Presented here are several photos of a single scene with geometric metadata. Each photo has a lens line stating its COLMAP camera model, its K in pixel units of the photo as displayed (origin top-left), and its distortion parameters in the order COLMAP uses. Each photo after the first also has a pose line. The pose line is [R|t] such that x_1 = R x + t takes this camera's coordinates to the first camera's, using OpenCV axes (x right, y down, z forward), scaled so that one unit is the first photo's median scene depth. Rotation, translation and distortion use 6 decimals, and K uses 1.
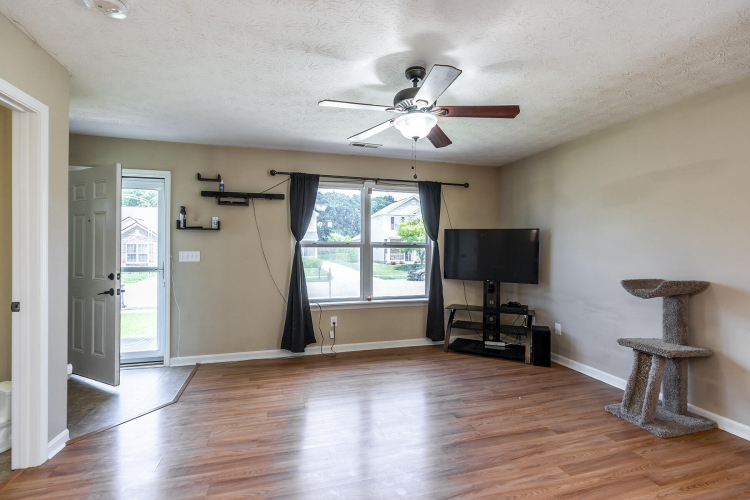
lens RADIAL K [[341.5, 0, 374.0], [0, 341.5, 247.2], [0, 0, 1]] dist [-0.012670, 0.002068]
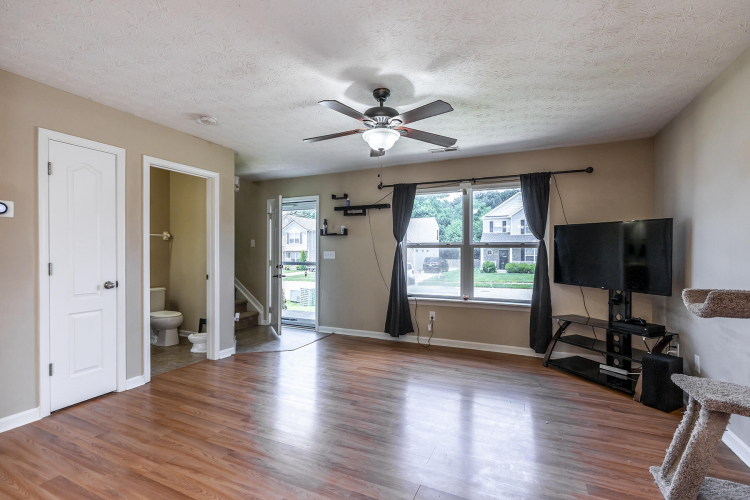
lens RADIAL K [[341.5, 0, 371.5], [0, 341.5, 252.8], [0, 0, 1]] dist [-0.012670, 0.002068]
pose [[0.755919, -0.000064, -0.654666, 0.467471], [0.001192, 0.999998, 0.001278, 0.015691], [0.654664, -0.001746, 0.755918, 0.056308]]
